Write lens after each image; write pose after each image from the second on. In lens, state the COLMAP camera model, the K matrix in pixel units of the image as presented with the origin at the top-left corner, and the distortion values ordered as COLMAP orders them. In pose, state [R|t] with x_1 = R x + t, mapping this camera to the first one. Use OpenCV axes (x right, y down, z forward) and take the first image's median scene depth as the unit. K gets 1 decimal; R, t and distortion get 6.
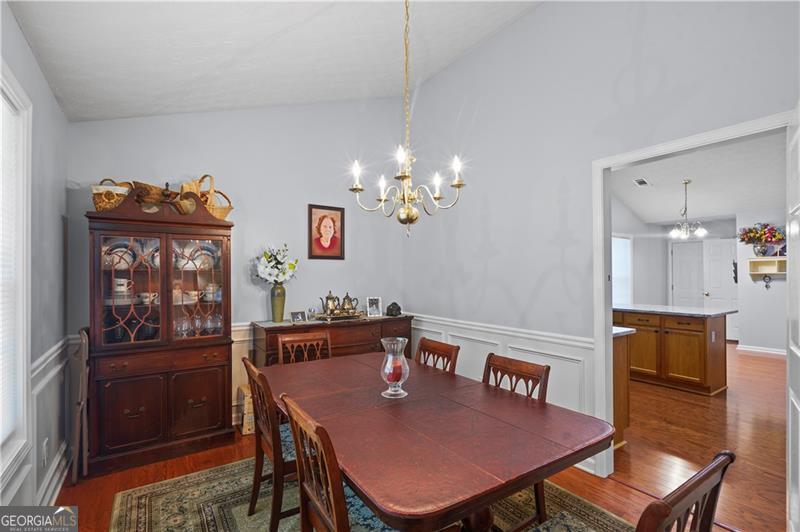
lens RADIAL K [[375.5, 0, 399.2], [0, 375.5, 270.4], [0, 0, 1]] dist [0.000842, 0.000857]
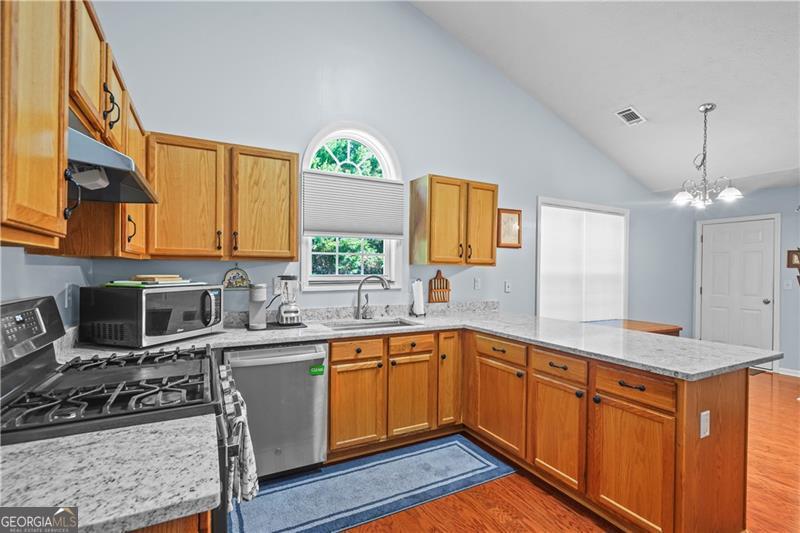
lens RADIAL K [[375.5, 0, 398.6], [0, 375.5, 270.5], [0, 0, 1]] dist [0.000842, 0.000857]
pose [[0.993215, 0.012921, -0.115575, 0.366906], [-0.011173, 0.999813, 0.015765, 0.006347], [0.115757, -0.014367, 0.993174, 0.374539]]
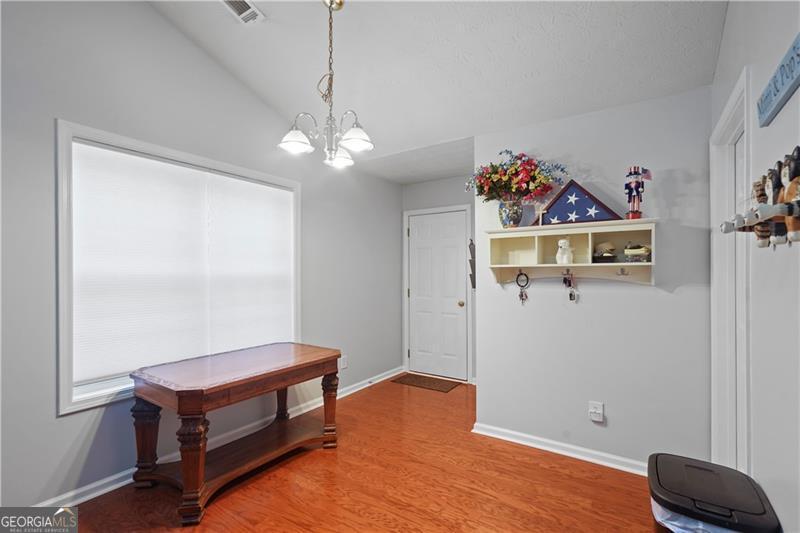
lens RADIAL K [[375.5, 0, 400.3], [0, 375.5, 266.7], [0, 0, 1]] dist [0.000842, 0.000857]
pose [[0.928967, 0.006735, 0.370101, 0.685809], [-0.005909, 0.999977, -0.003367, 0.010220], [-0.370115, 0.000941, 0.928986, 0.647185]]
